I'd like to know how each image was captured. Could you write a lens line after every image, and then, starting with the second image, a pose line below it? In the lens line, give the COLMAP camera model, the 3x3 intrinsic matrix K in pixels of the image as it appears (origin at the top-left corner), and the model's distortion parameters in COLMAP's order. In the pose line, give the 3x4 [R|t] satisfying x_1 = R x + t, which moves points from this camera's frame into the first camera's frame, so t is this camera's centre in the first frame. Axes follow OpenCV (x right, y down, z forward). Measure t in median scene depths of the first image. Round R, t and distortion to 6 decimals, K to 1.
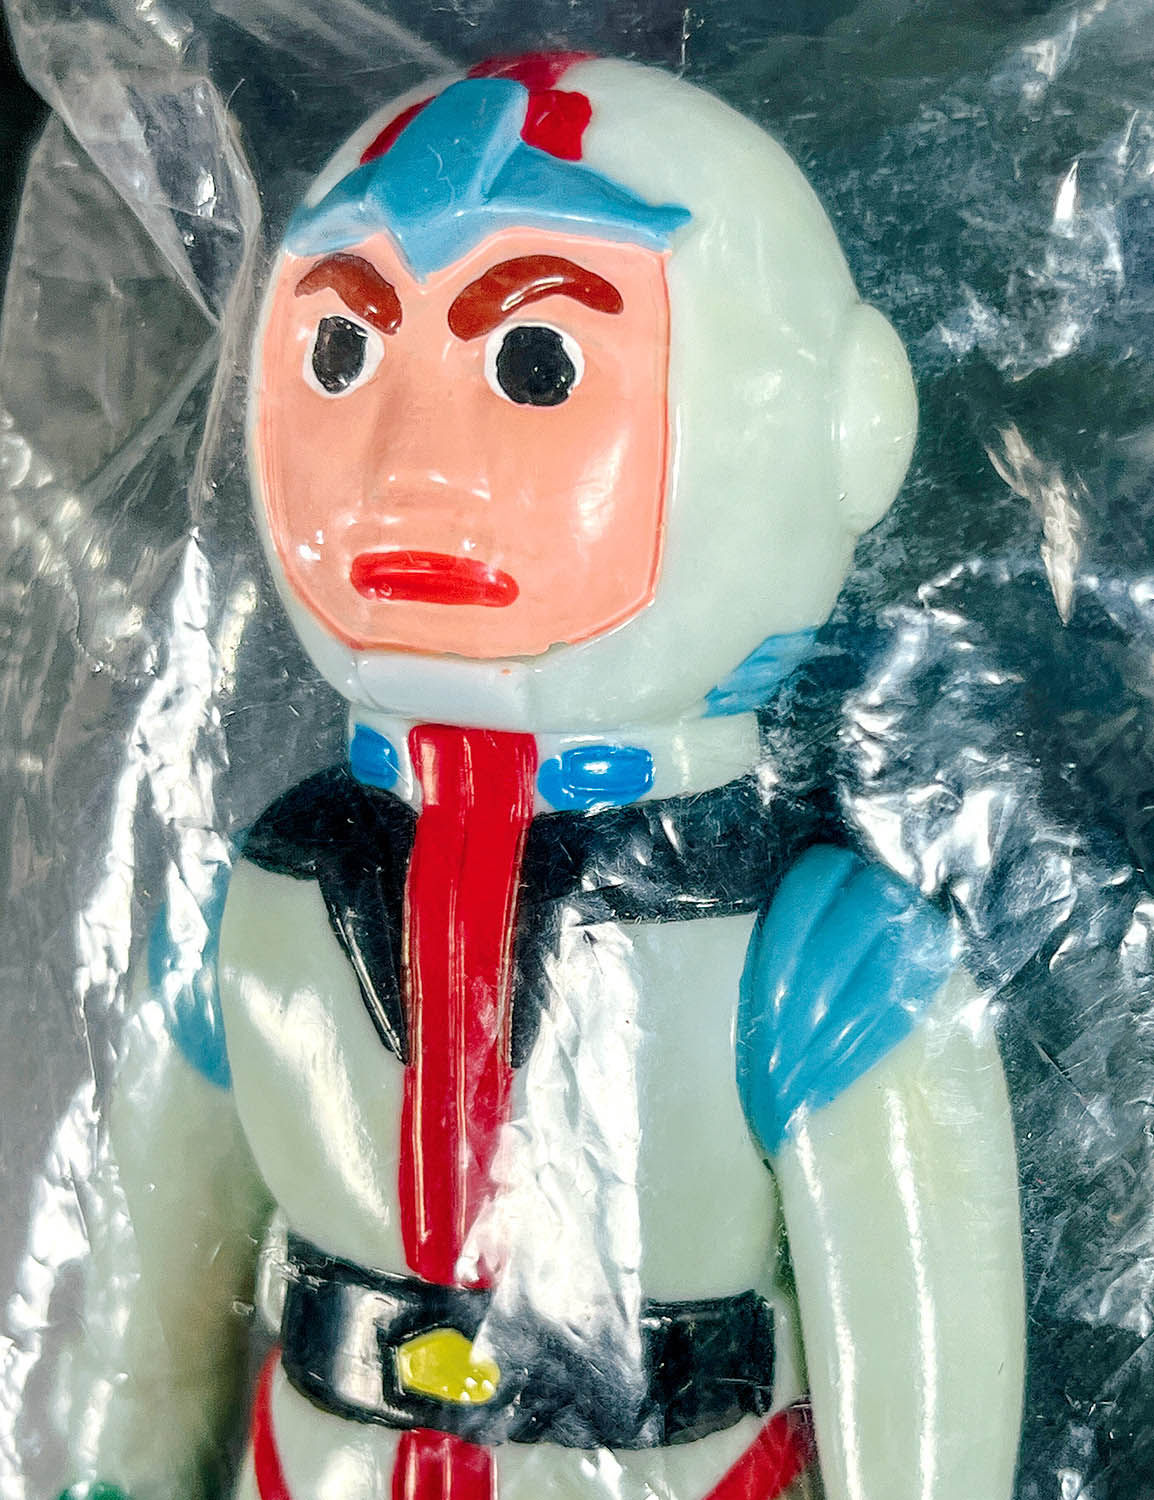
lens RADIAL K [[2729.1, 0, 577.0], [0, 2729.1, 750.0], [0, 0, 1]] dist [-0.010417, -0.125091]
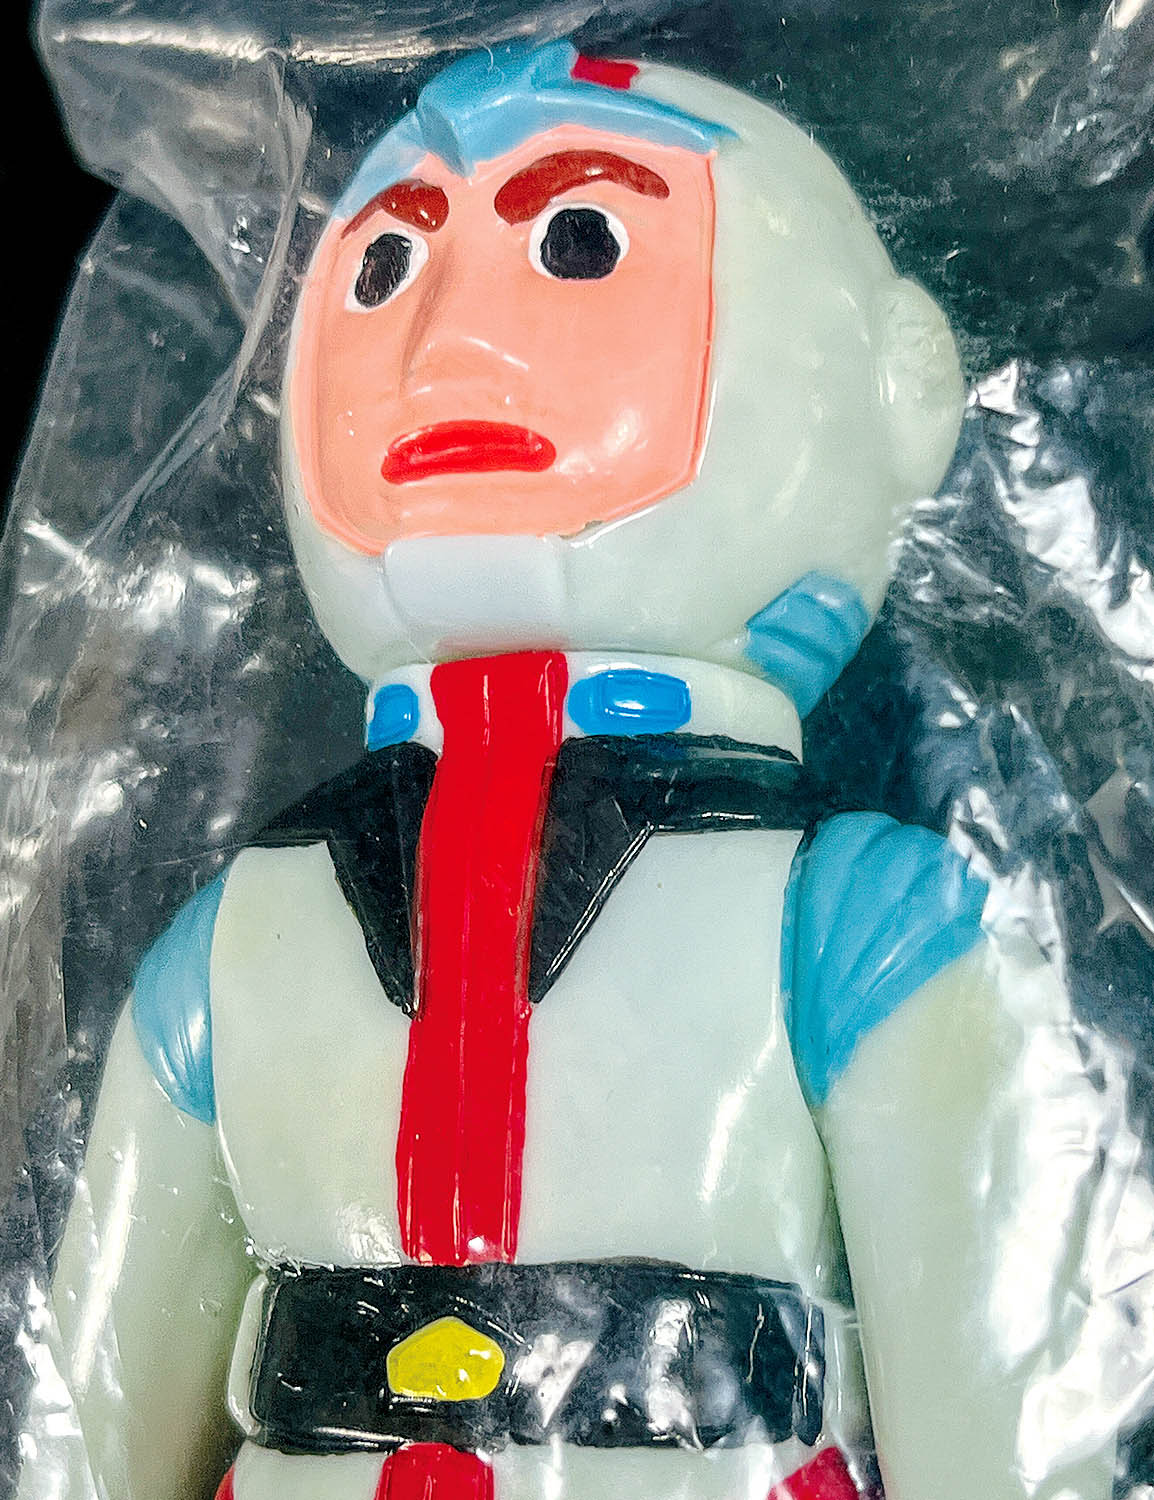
lens RADIAL K [[2729.1, 0, 577.0], [0, 2729.1, 750.0], [0, 0, 1]] dist [-0.010417, -0.125091]
pose [[0.999599, 0.025179, -0.012928, 0.001193], [-0.028218, 0.922127, -0.385856, 0.406595], [0.002205, 0.386066, 0.922468, 0.147441]]
